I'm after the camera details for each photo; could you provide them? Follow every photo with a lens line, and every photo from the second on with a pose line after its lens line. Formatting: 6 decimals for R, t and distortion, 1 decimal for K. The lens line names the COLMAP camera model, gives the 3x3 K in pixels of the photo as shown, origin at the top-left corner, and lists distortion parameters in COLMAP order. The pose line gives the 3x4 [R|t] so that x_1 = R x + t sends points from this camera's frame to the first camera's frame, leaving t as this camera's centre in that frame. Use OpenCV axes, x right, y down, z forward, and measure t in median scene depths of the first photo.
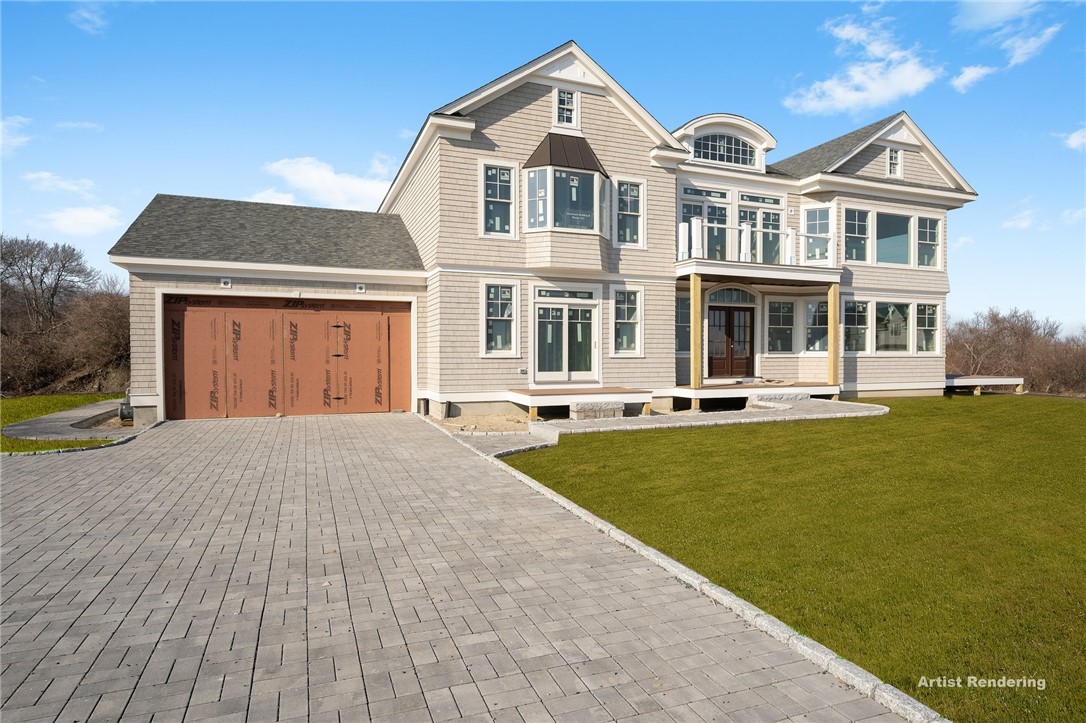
lens RADIAL K [[592.0, 0, 541.3], [0, 592.0, 367.1], [0, 0, 1]] dist [0.015110, -0.003734]
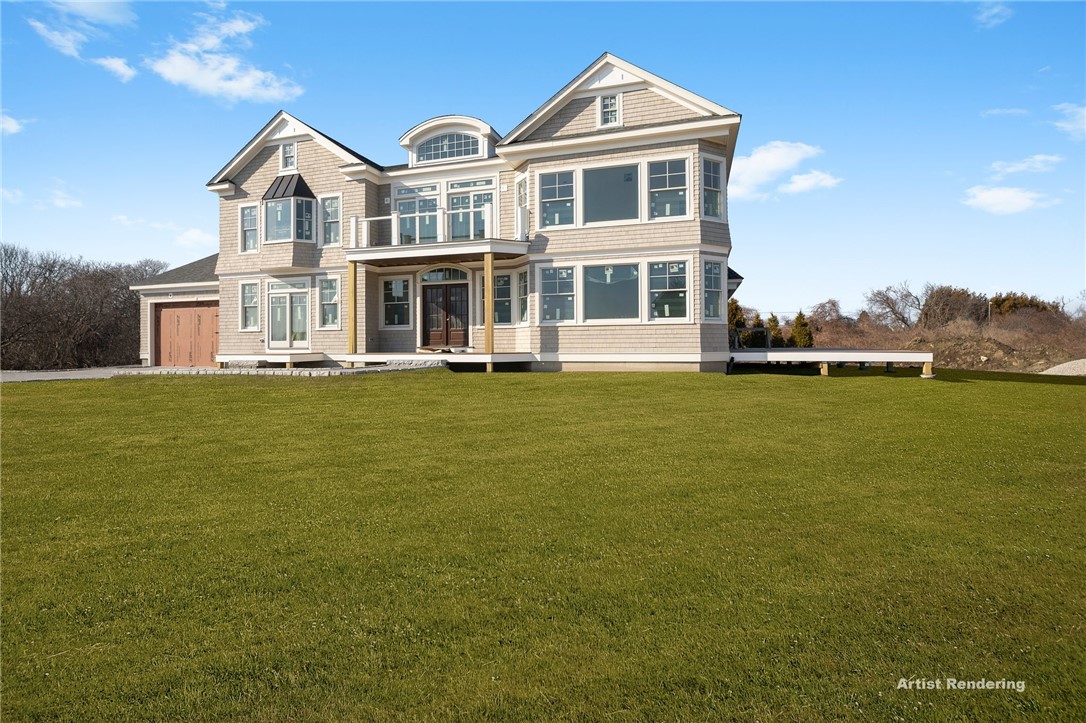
lens RADIAL K [[508.2, 0, 539.2], [0, 508.2, 331.6], [0, 0, 1]] dist [0.006327, -0.000277]
pose [[0.776560, -0.017976, -0.629787, 1.070534], [-0.003020, 0.999475, -0.032252, 0.018915], [0.630037, 0.026948, 0.776098, 0.369586]]
